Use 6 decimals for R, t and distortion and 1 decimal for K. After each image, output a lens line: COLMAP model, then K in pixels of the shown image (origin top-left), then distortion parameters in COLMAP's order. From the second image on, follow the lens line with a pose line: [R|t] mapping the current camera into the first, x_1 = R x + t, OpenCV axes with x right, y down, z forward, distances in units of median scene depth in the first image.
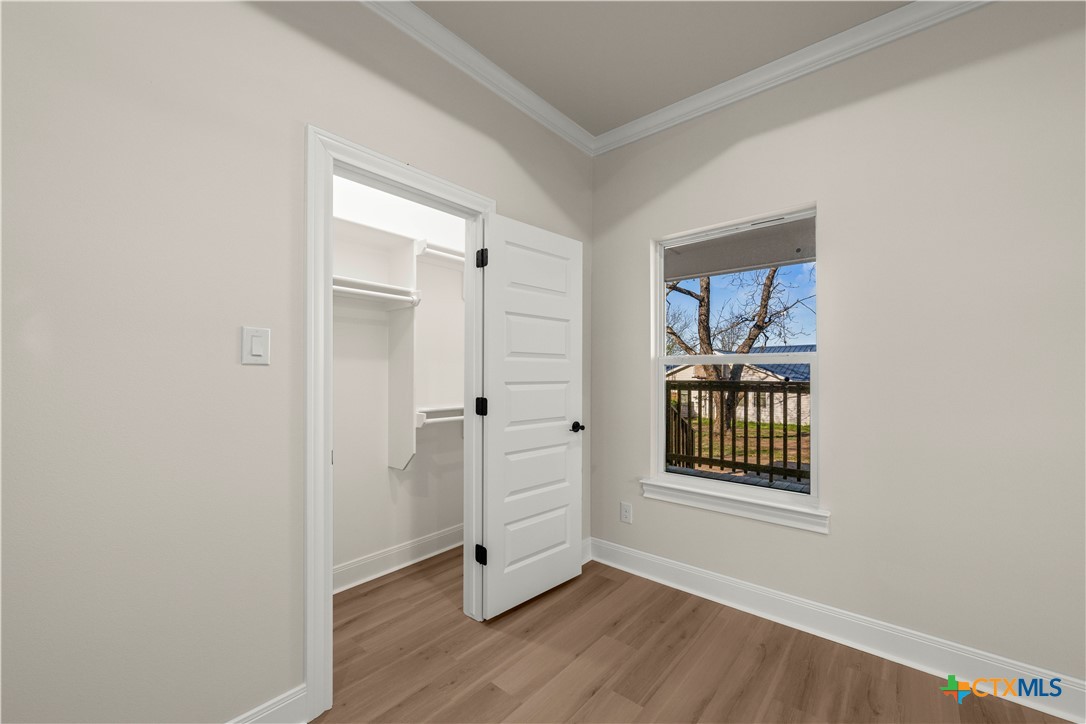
lens RADIAL K [[430.6, 0, 545.4], [0, 430.6, 367.5], [0, 0, 1]] dist [0.003589, -0.000067]
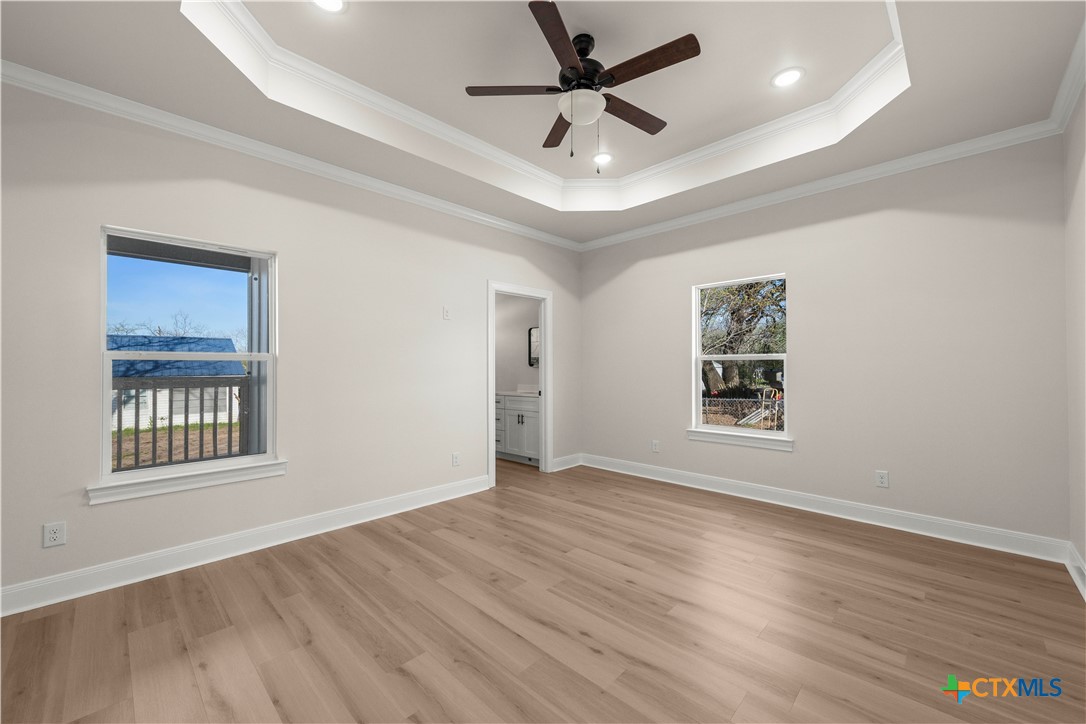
lens RADIAL K [[430.6, 0, 544.2], [0, 430.6, 367.0], [0, 0, 1]] dist [0.003589, -0.000067]
pose [[0.064825, 0.013235, 0.997809, -0.813715], [-0.009004, 0.999879, -0.012678, 0.019559], [-0.997856, -0.008162, 0.064936, -0.003070]]
